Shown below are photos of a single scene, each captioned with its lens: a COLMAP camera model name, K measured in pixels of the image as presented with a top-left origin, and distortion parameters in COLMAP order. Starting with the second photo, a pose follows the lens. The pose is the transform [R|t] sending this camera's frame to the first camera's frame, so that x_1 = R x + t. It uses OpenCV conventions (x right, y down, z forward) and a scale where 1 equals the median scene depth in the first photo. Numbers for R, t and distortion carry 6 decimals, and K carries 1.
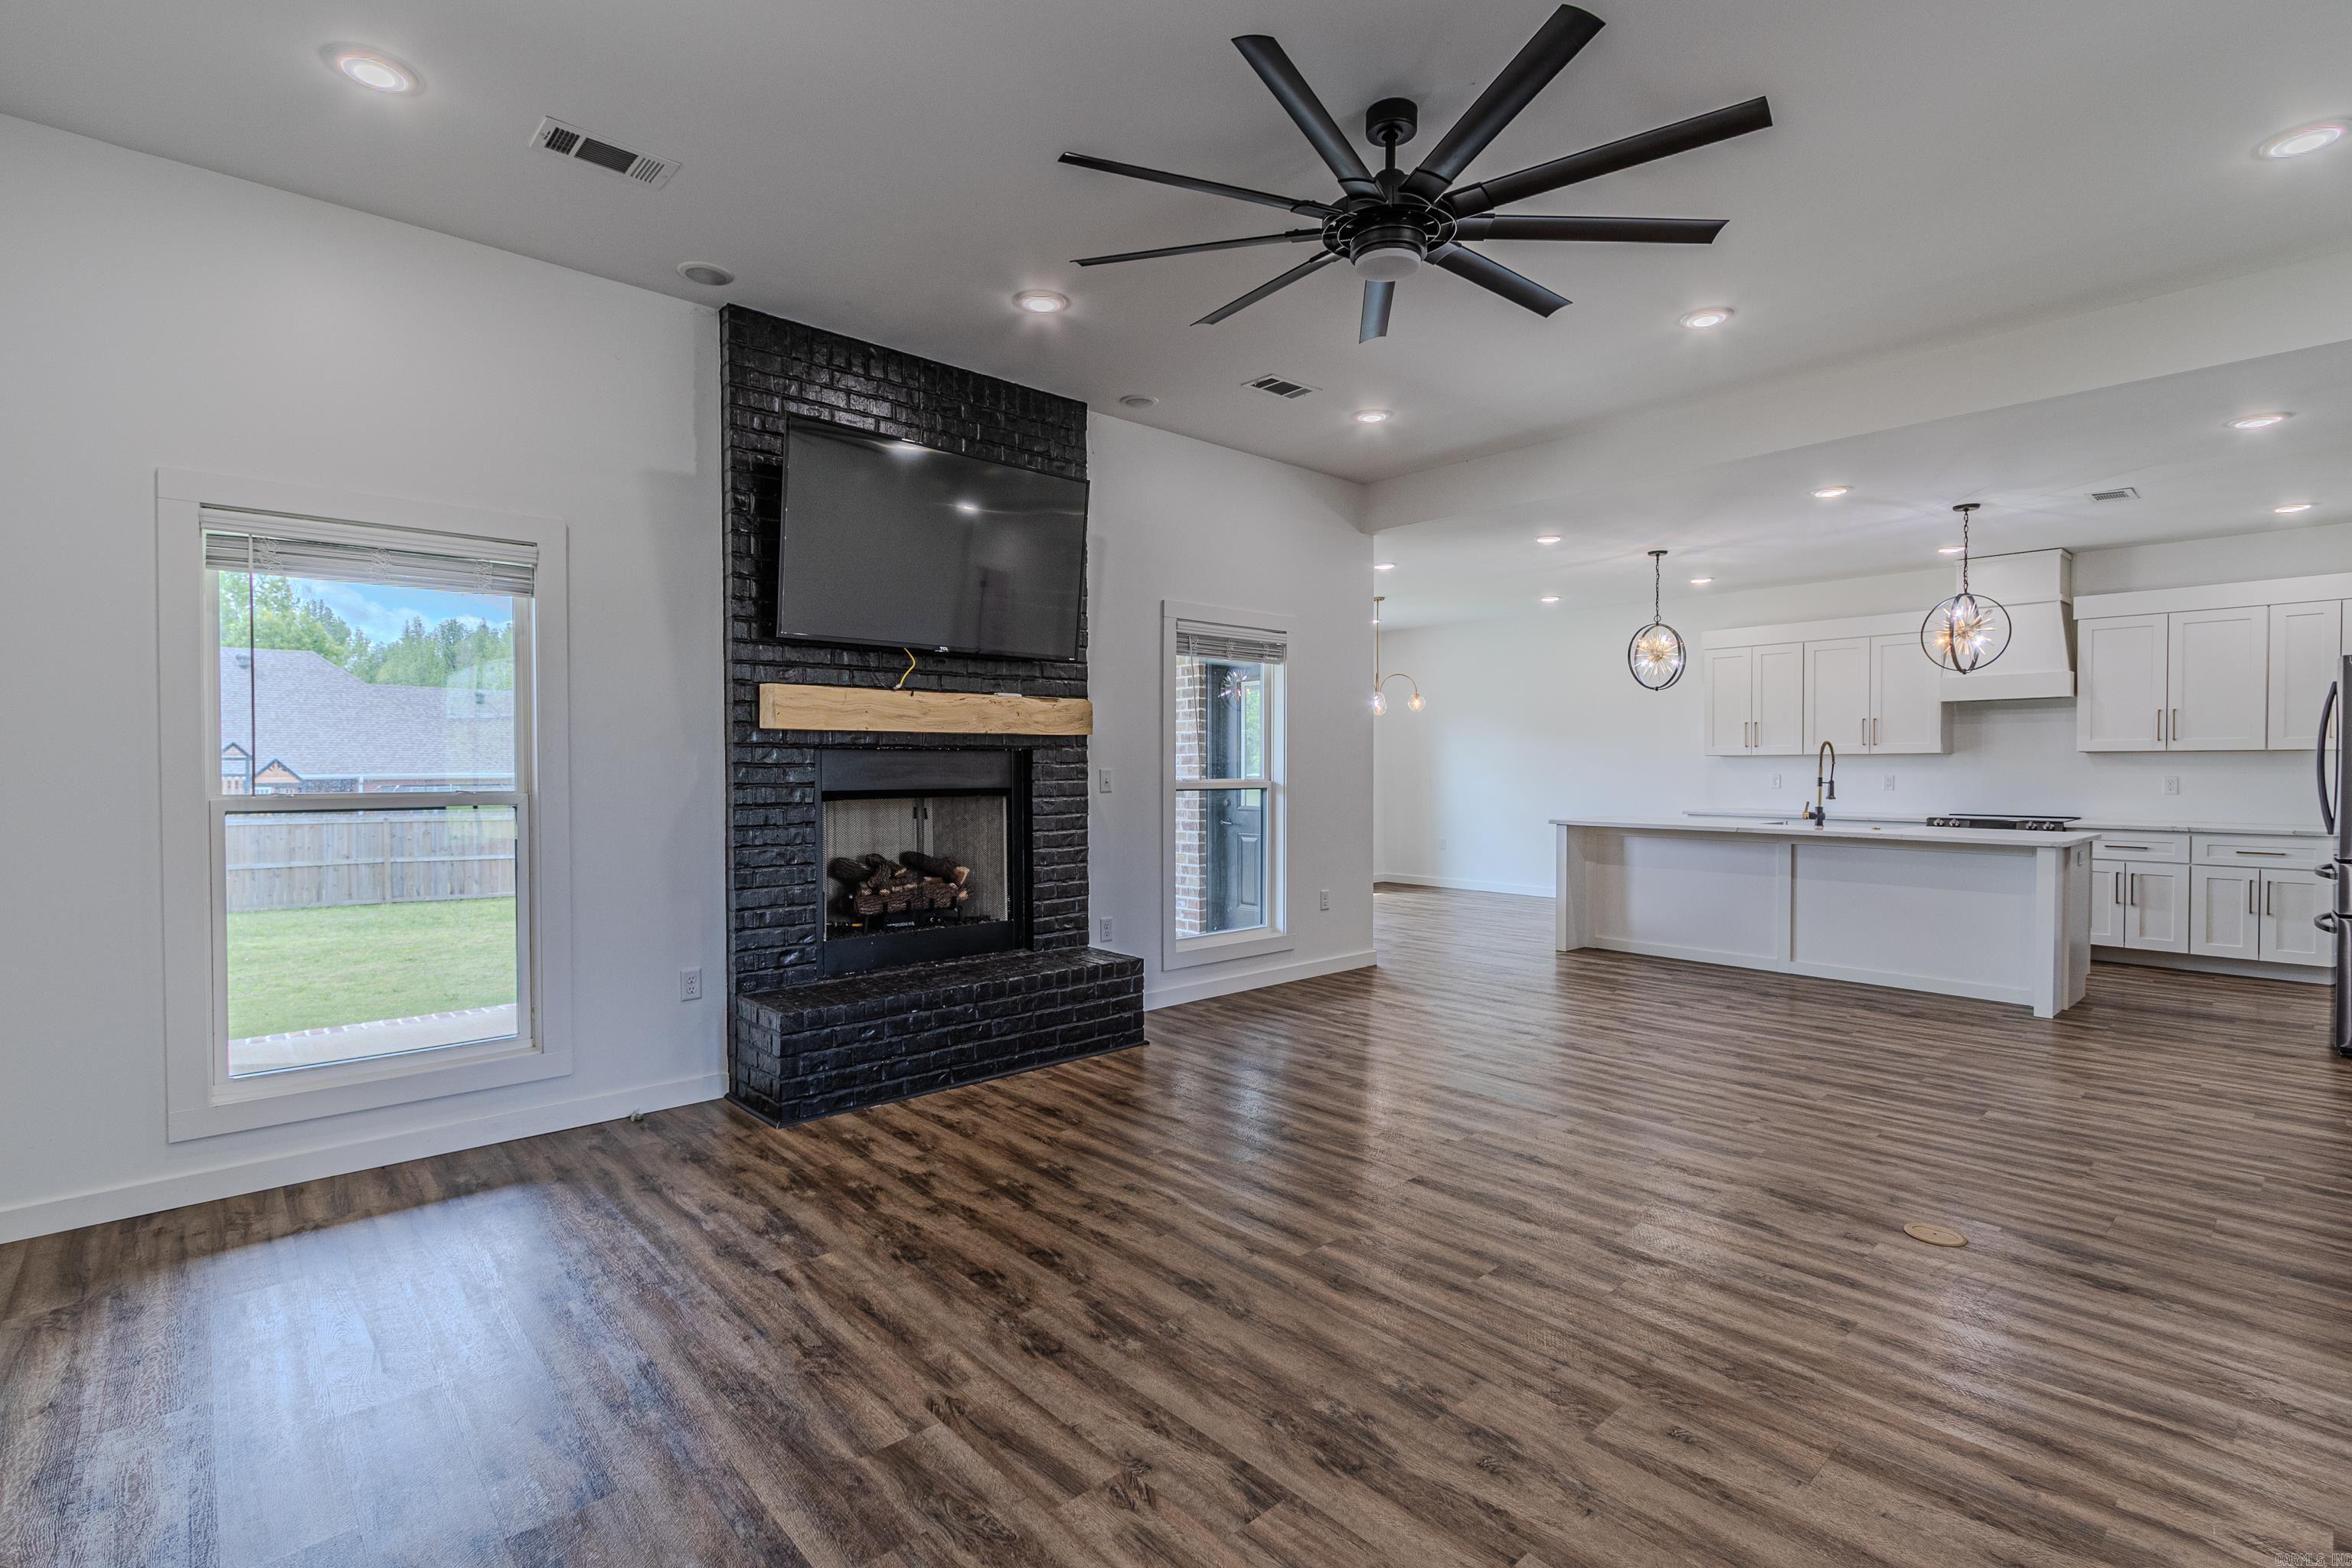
lens RADIAL K [[1093.1, 0, 1167.0], [0, 1093.1, 781.3], [0, 0, 1]] dist [-0.000532, -0.000947]
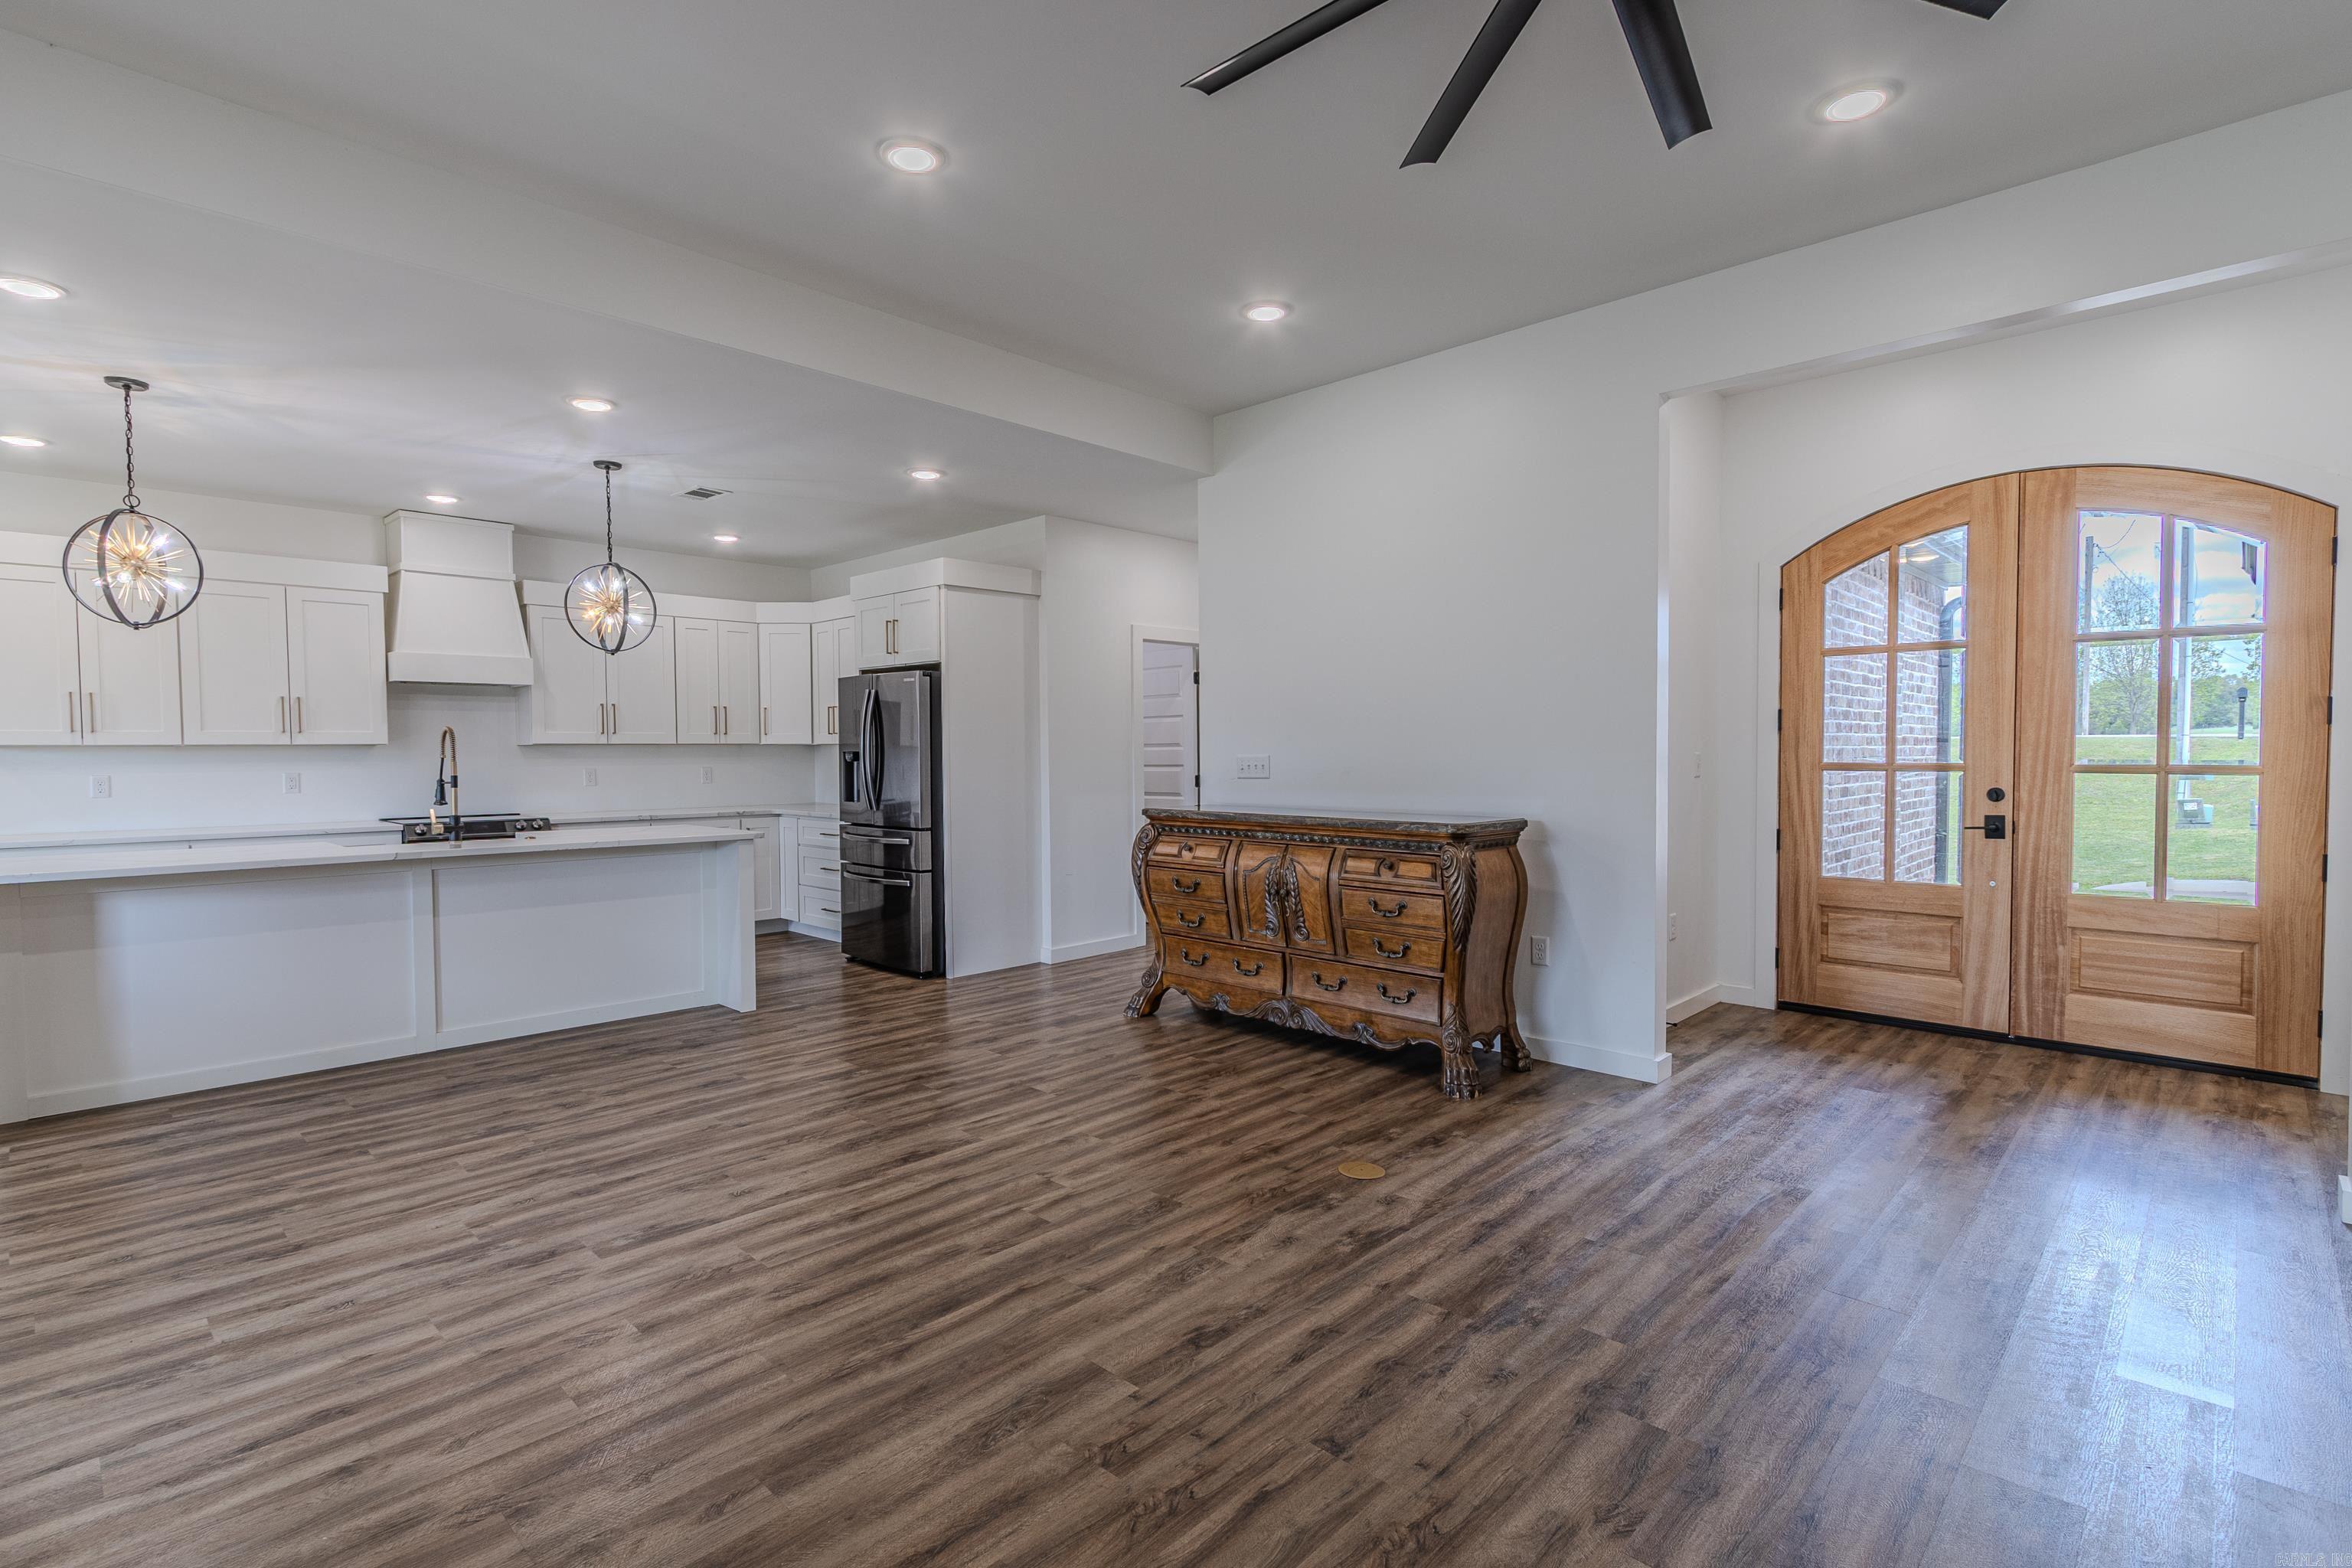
lens RADIAL K [[1106.8, 0, 1164.8], [0, 1106.8, 786.8], [0, 0, 1]] dist [0.003051, -0.000832]
pose [[-0.070506, -0.029524, 0.997074, -0.243937], [0.021933, 0.999274, 0.031140, -0.011602], [-0.997270, 0.024064, -0.069807, 0.763889]]
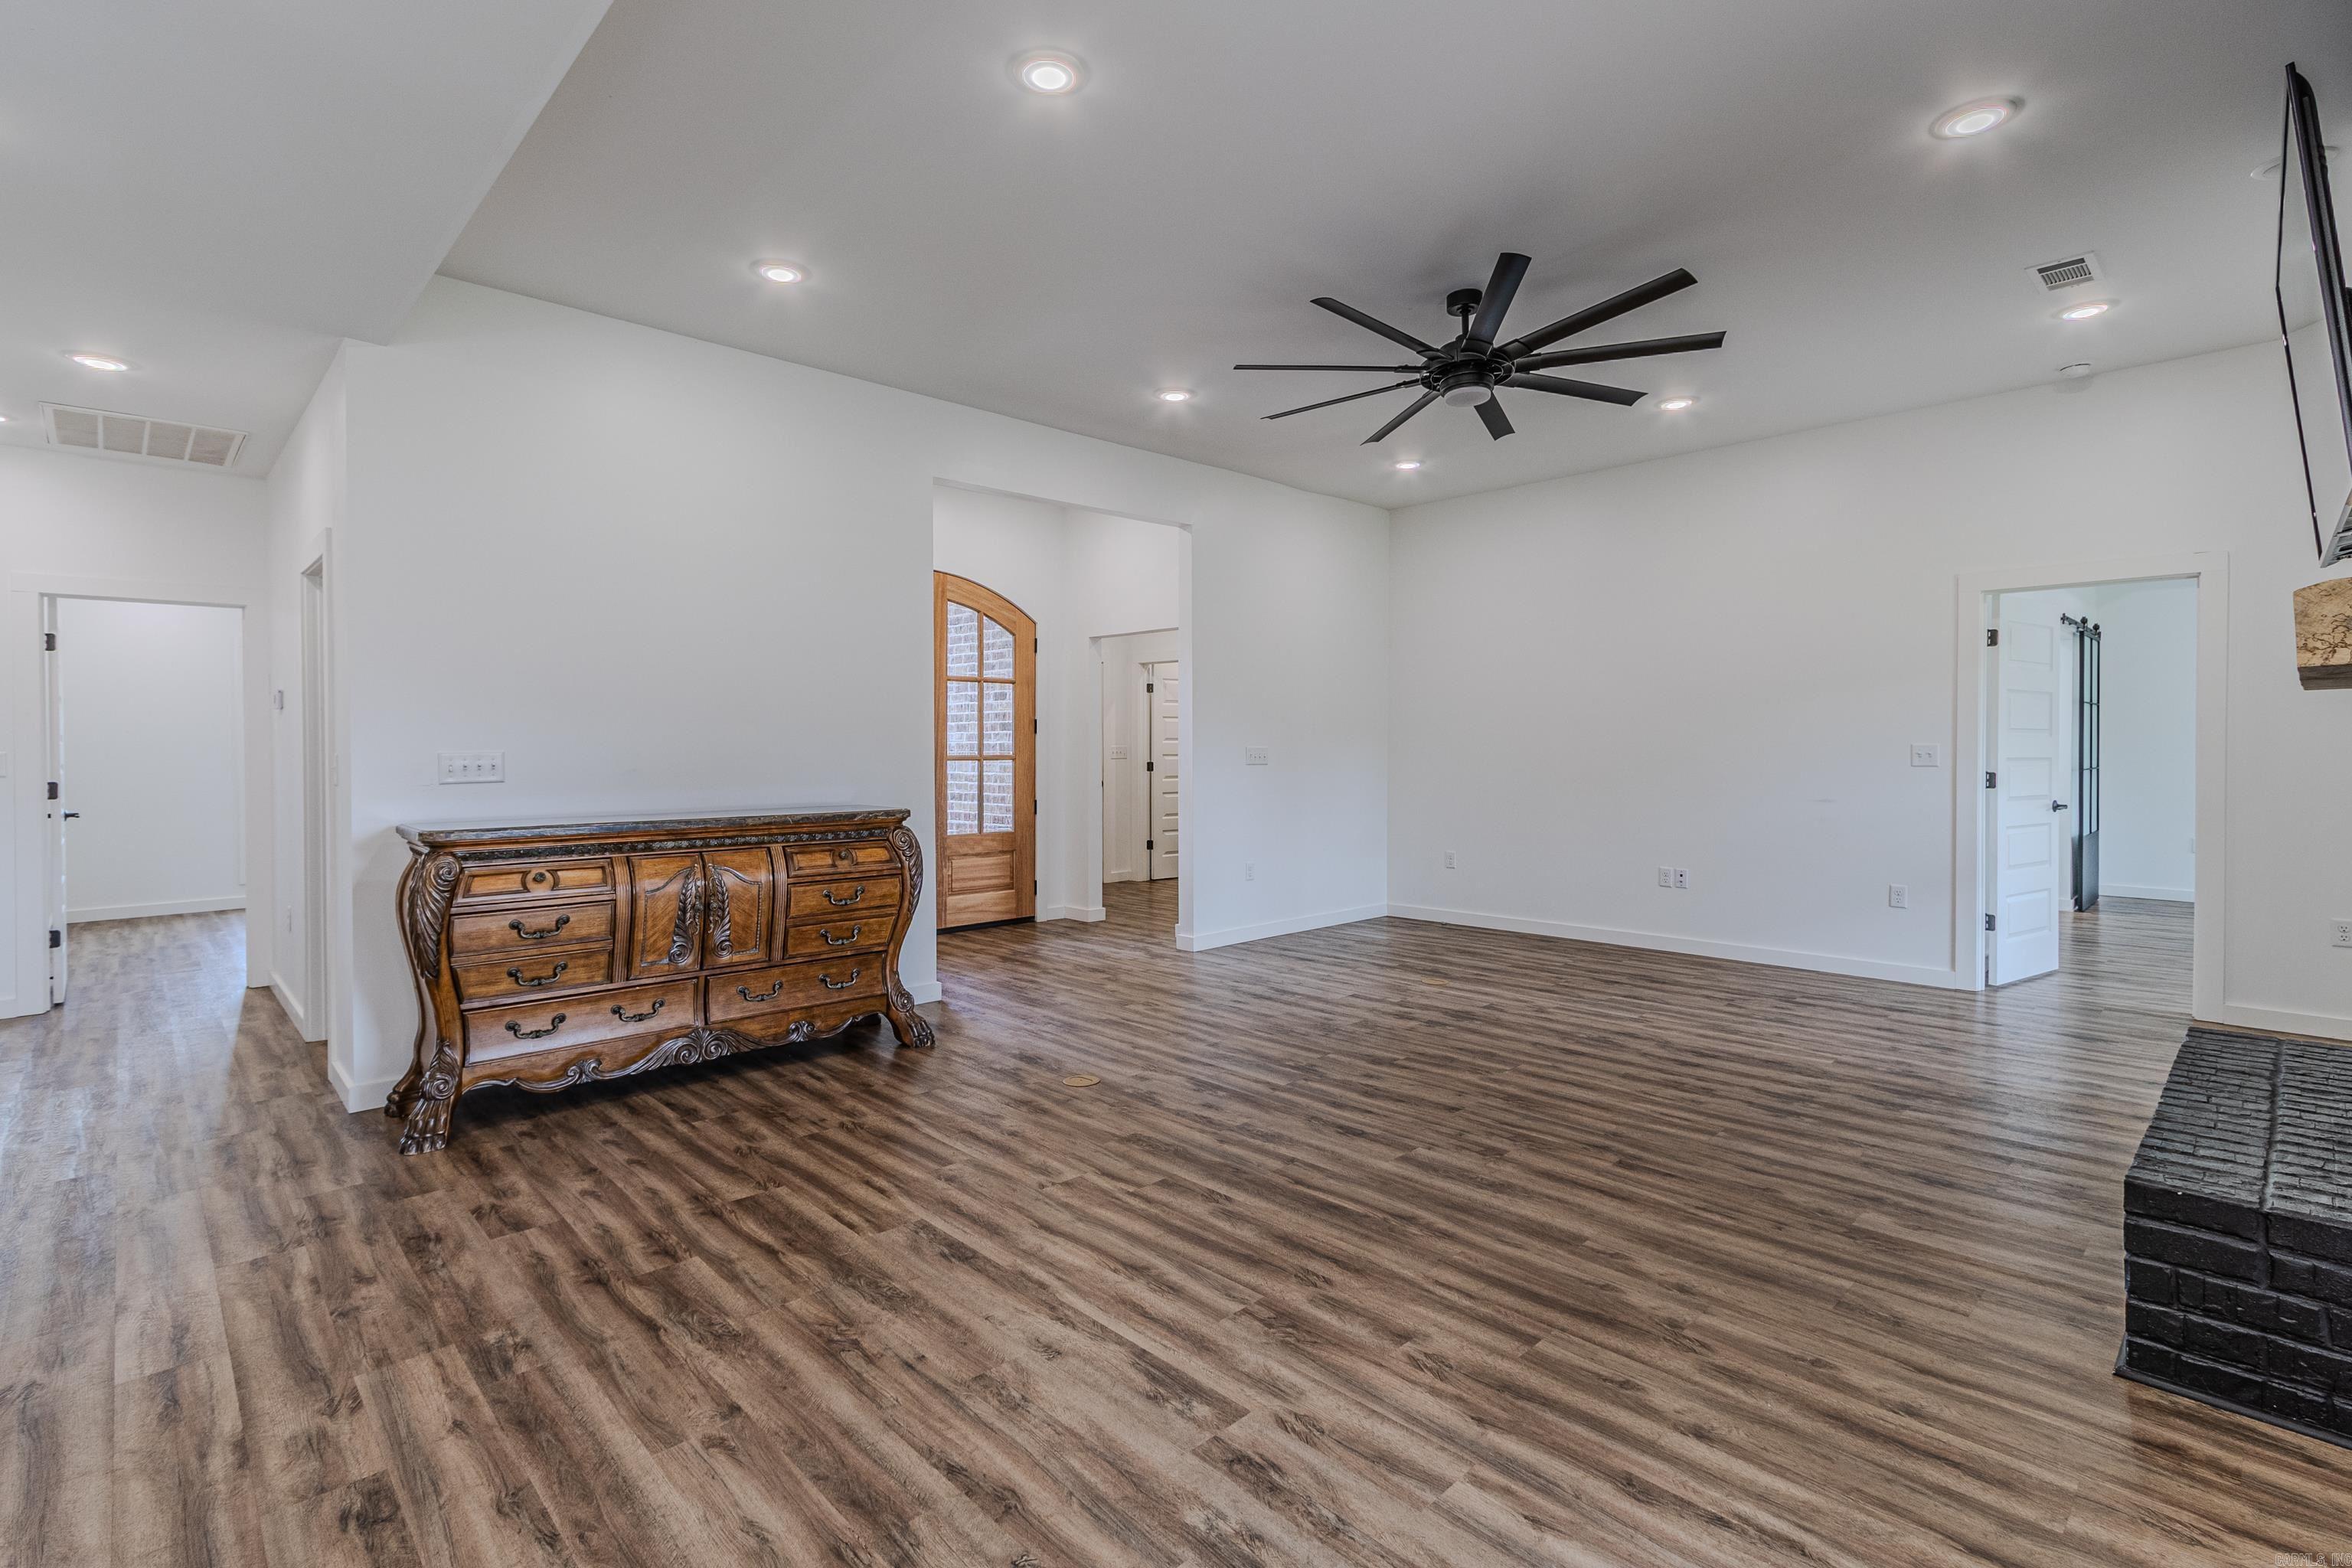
lens RADIAL K [[1088.2, 0, 1164.2], [0, 1088.2, 753.7], [0, 0, 1]] dist [0.005641, -0.000772]
pose [[-0.999518, 0.006569, -0.030348, 0.381576], [0.005770, 0.999636, 0.026336, -0.024383], [0.030510, 0.026148, -0.999192, 1.433234]]
